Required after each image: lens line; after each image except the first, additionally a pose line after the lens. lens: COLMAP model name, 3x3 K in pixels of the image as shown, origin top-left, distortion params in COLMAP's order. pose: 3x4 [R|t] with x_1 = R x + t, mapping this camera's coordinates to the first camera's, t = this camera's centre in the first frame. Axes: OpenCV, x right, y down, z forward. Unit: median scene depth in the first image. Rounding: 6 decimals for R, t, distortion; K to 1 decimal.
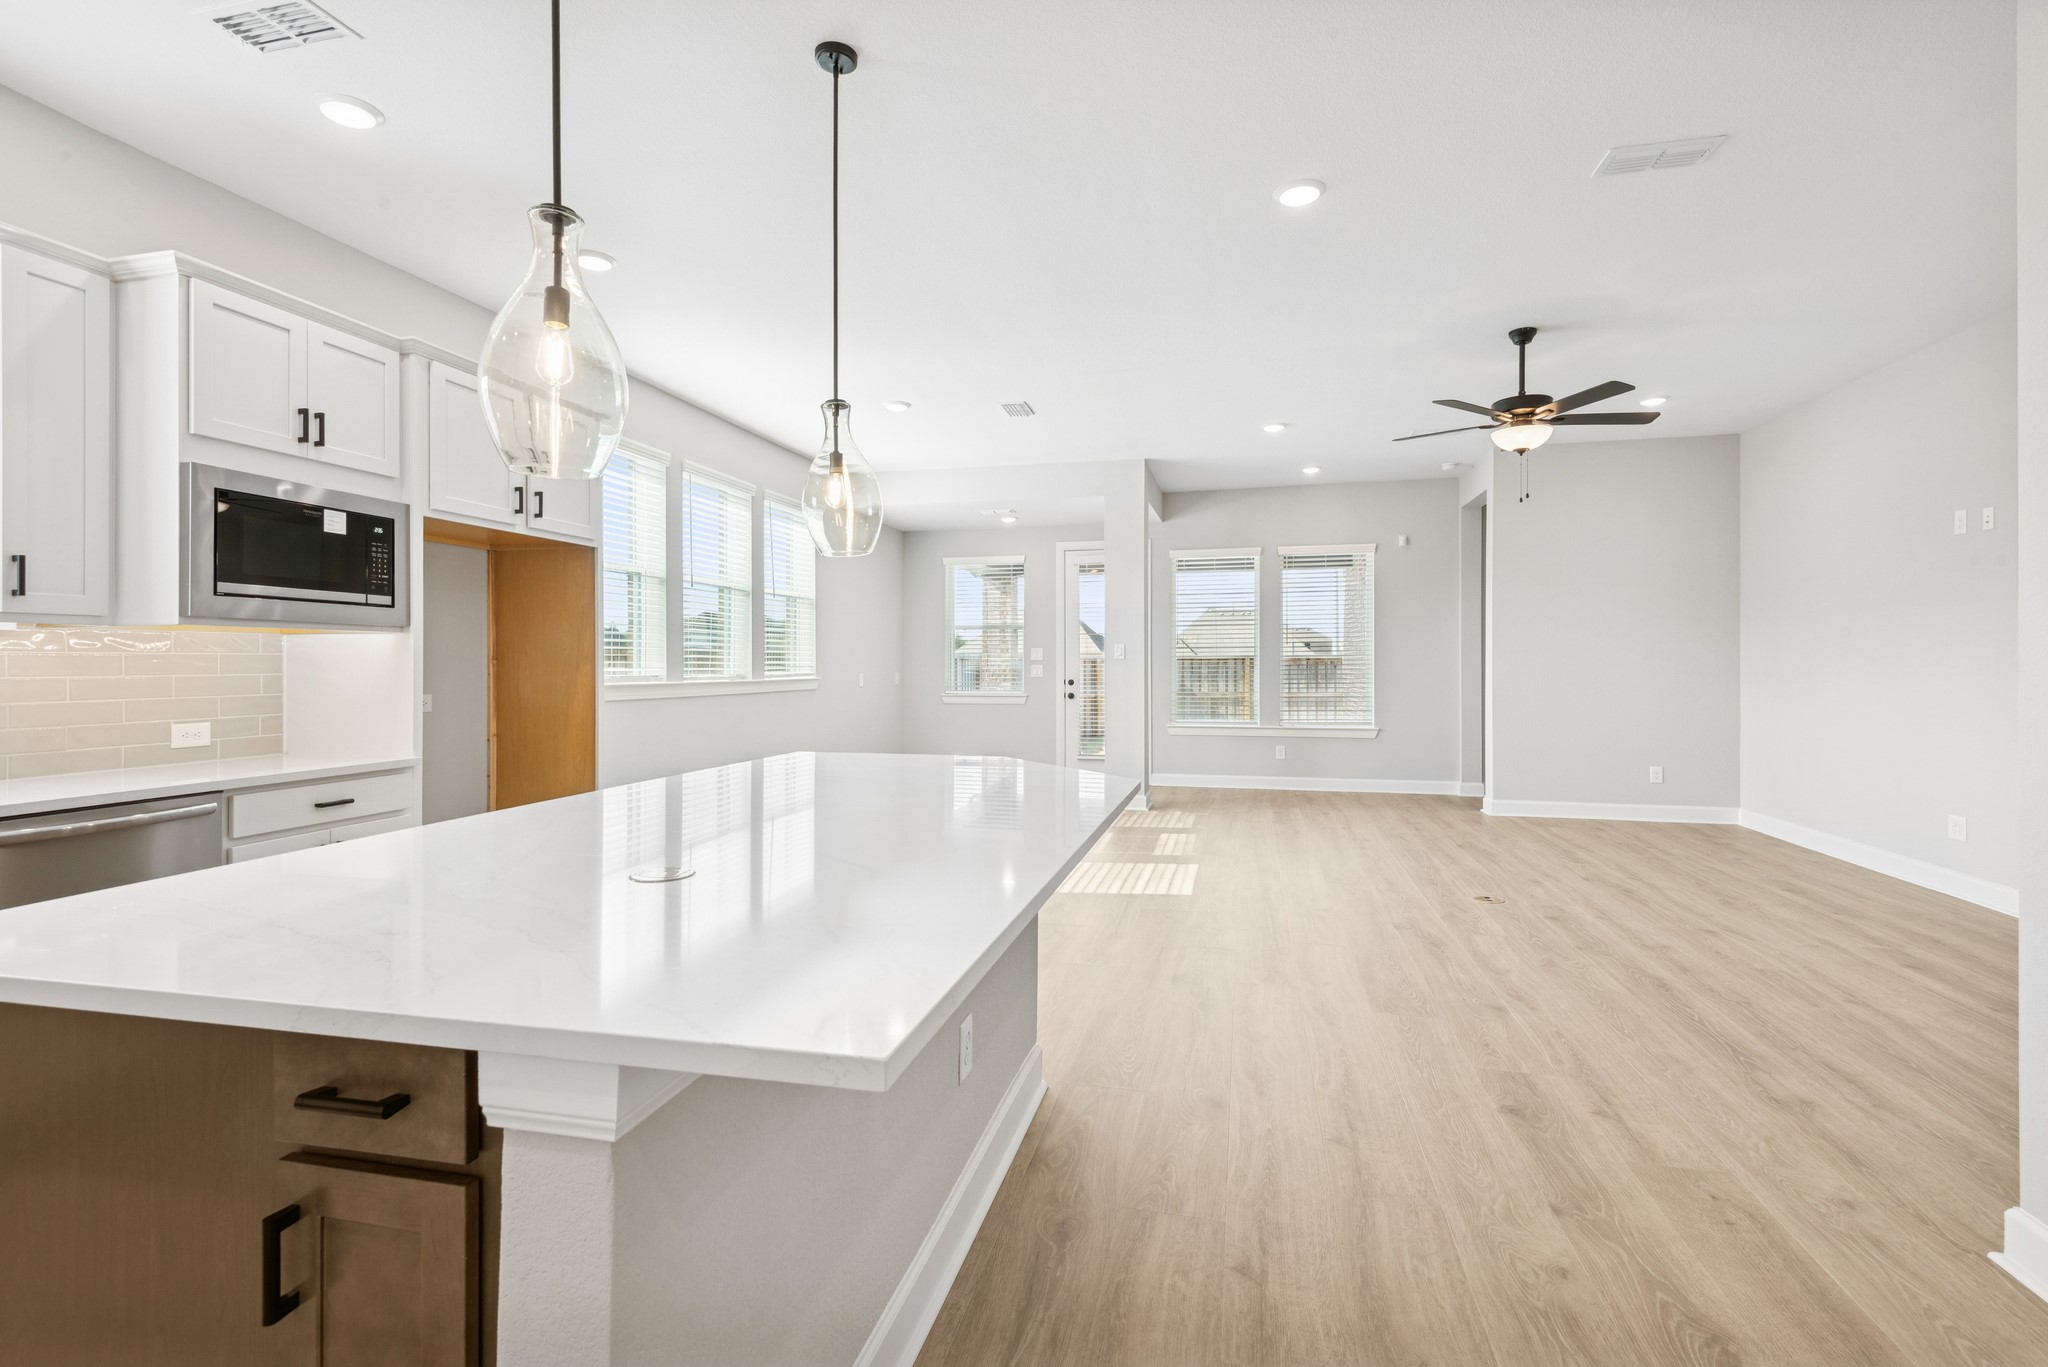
lens RADIAL K [[940.1, 0, 1020.6], [0, 940.1, 656.0], [0, 0, 1]] dist [0.032540, -0.018037]
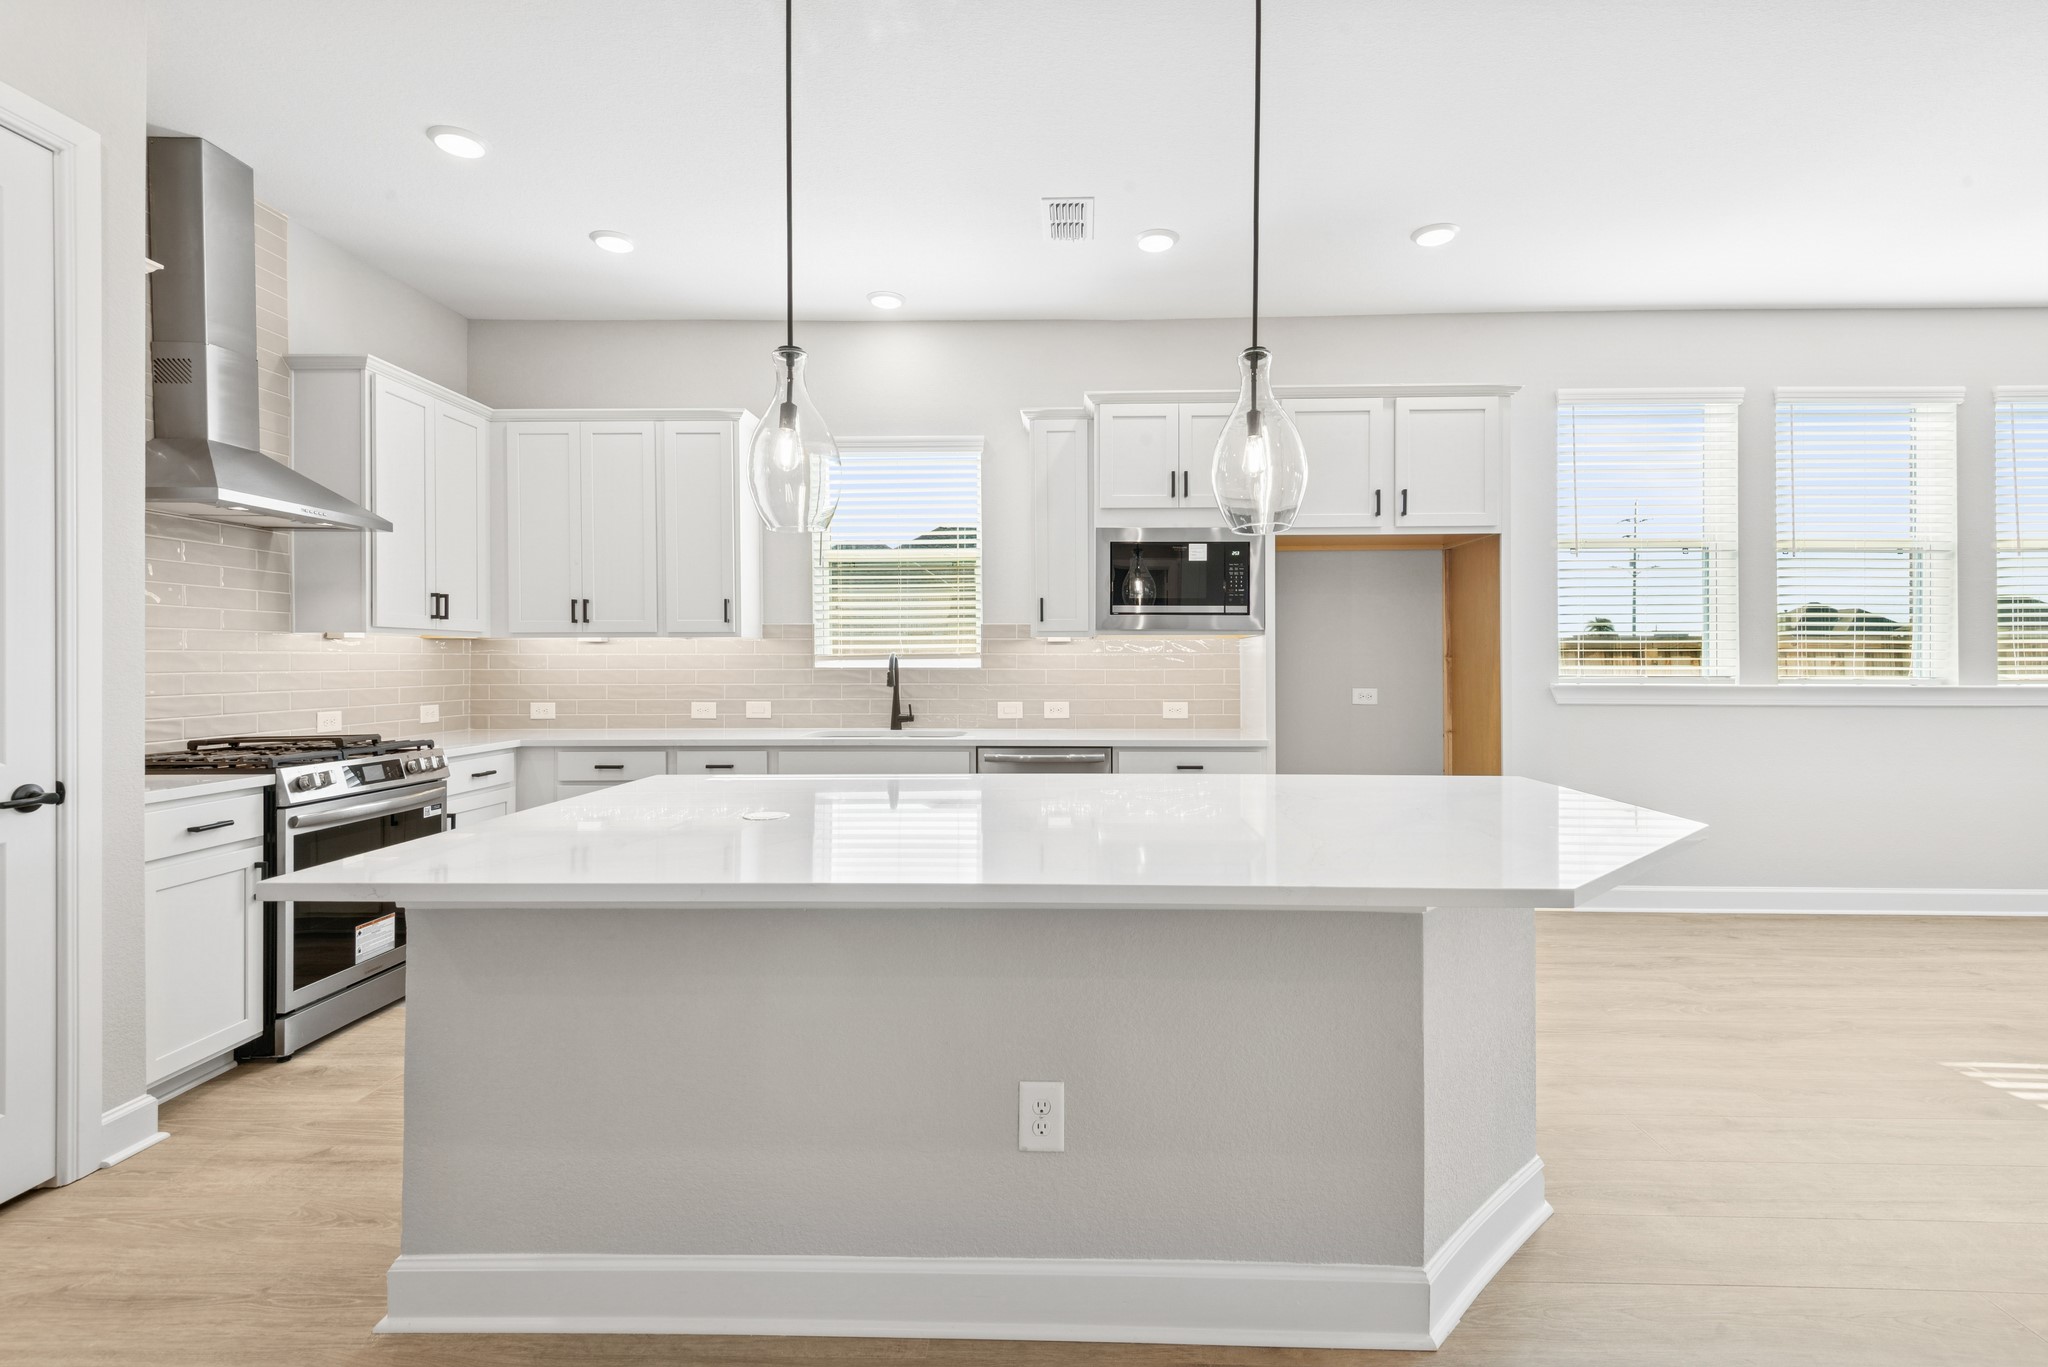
lens RADIAL K [[937.0, 0, 1053.8], [0, 937.0, 658.2], [0, 0, 1]] dist [0.033757, -0.015803]
pose [[0.212319, -0.002664, -0.977197, 0.443279], [0.008275, 0.999965, -0.000928, 0.003484], [0.977165, -0.007889, 0.212333, 0.479757]]
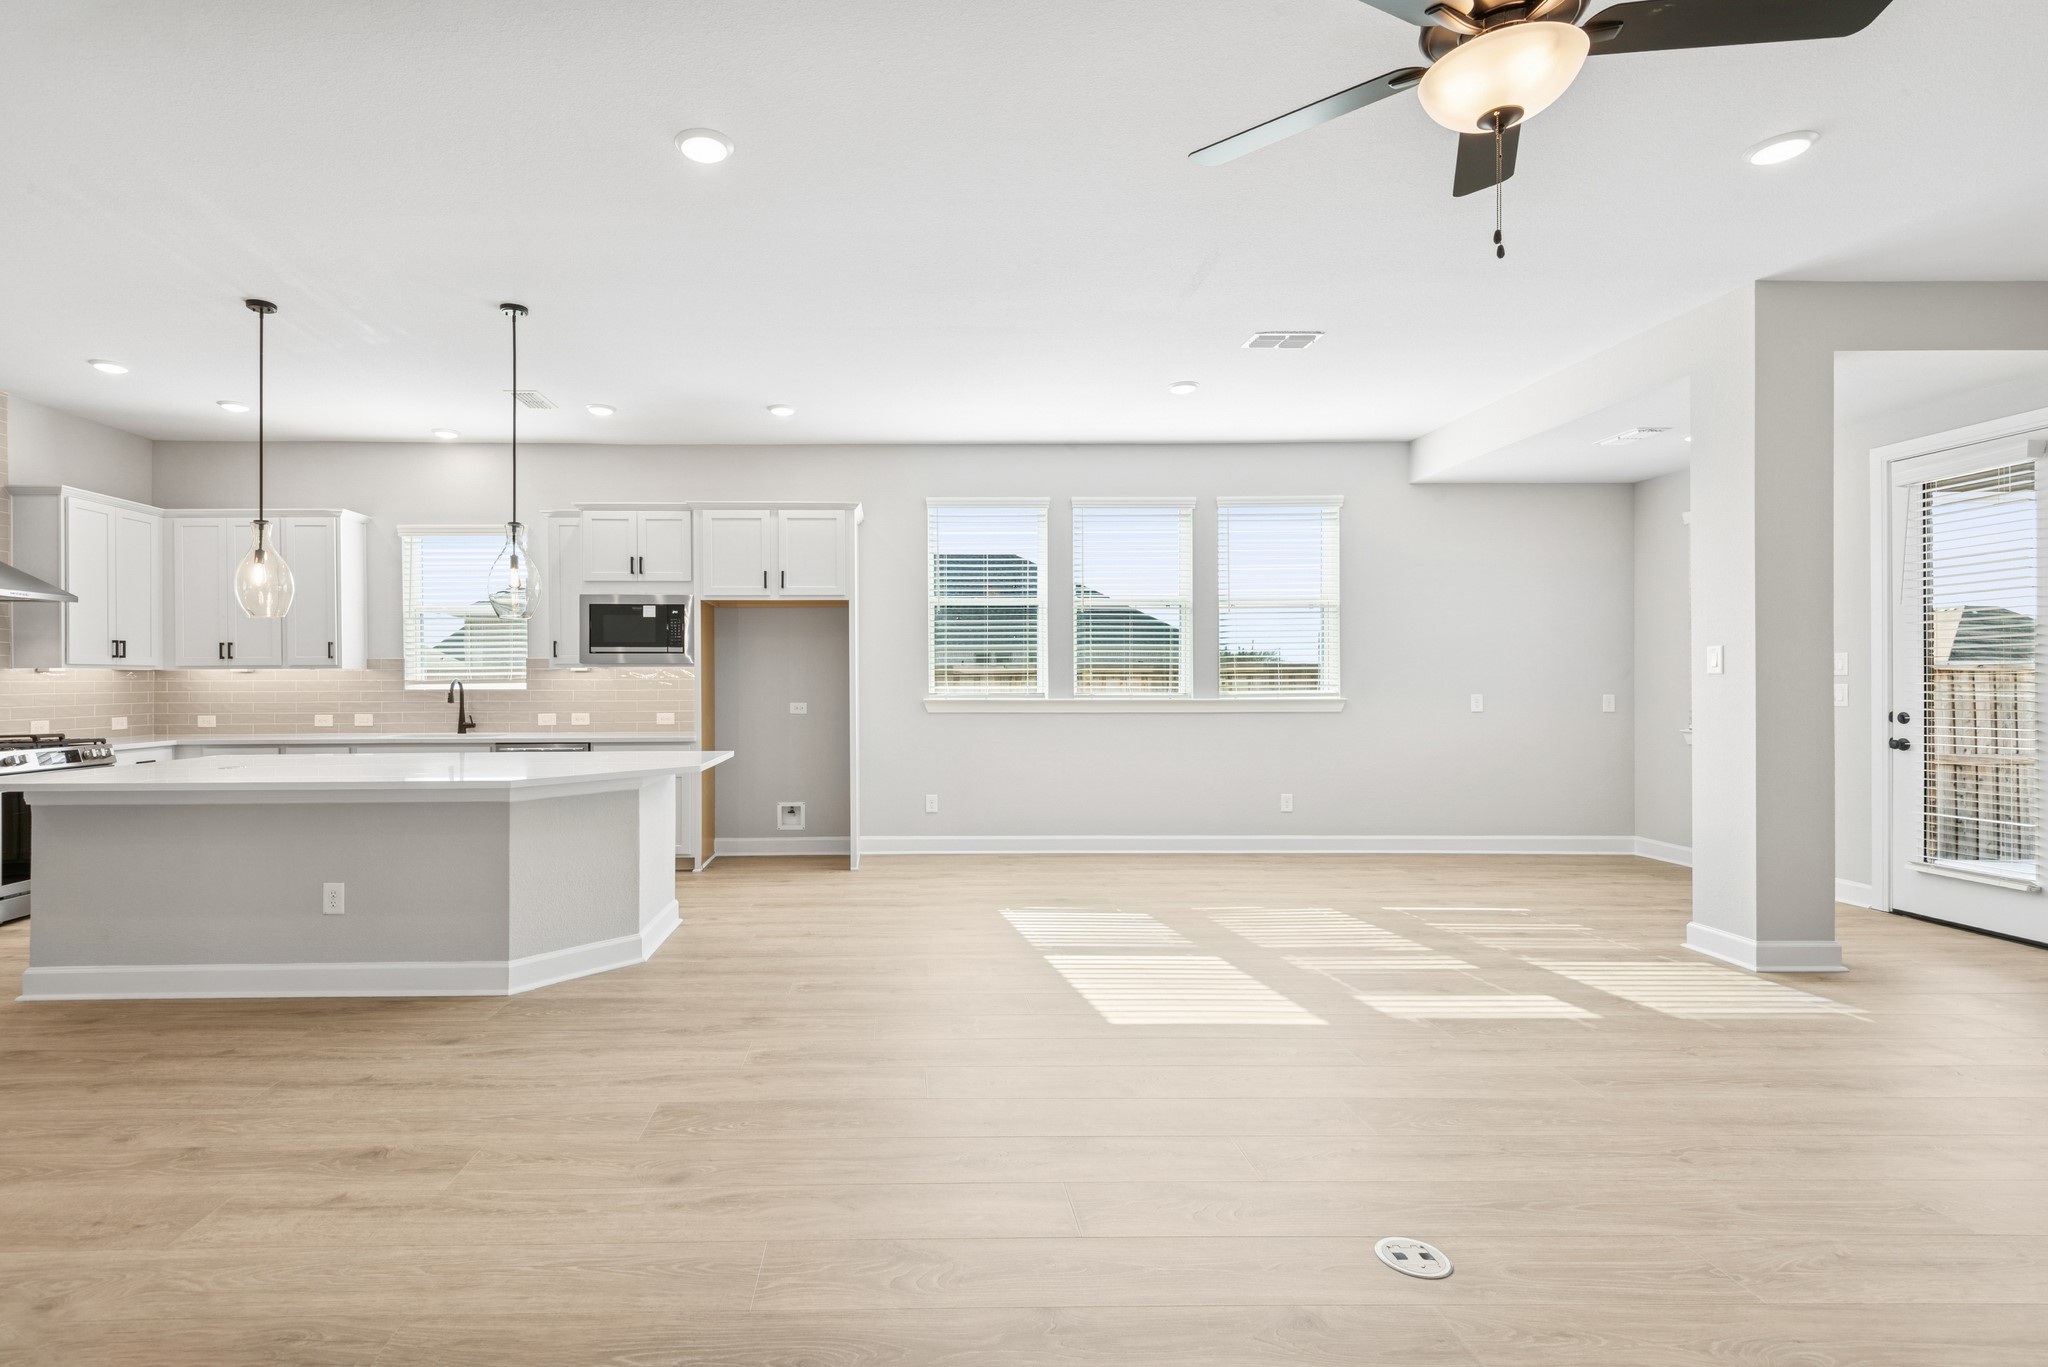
lens RADIAL K [[951.6, 0, 911.3], [0, 951.6, 676.0], [0, 0, 1]] dist [0.033930, -0.018747]
pose [[0.245436, -0.004343, -0.969403, 1.160731], [0.011281, 0.999935, -0.001623, -0.000008], [0.969347, -0.010537, 0.245469, 0.935631]]
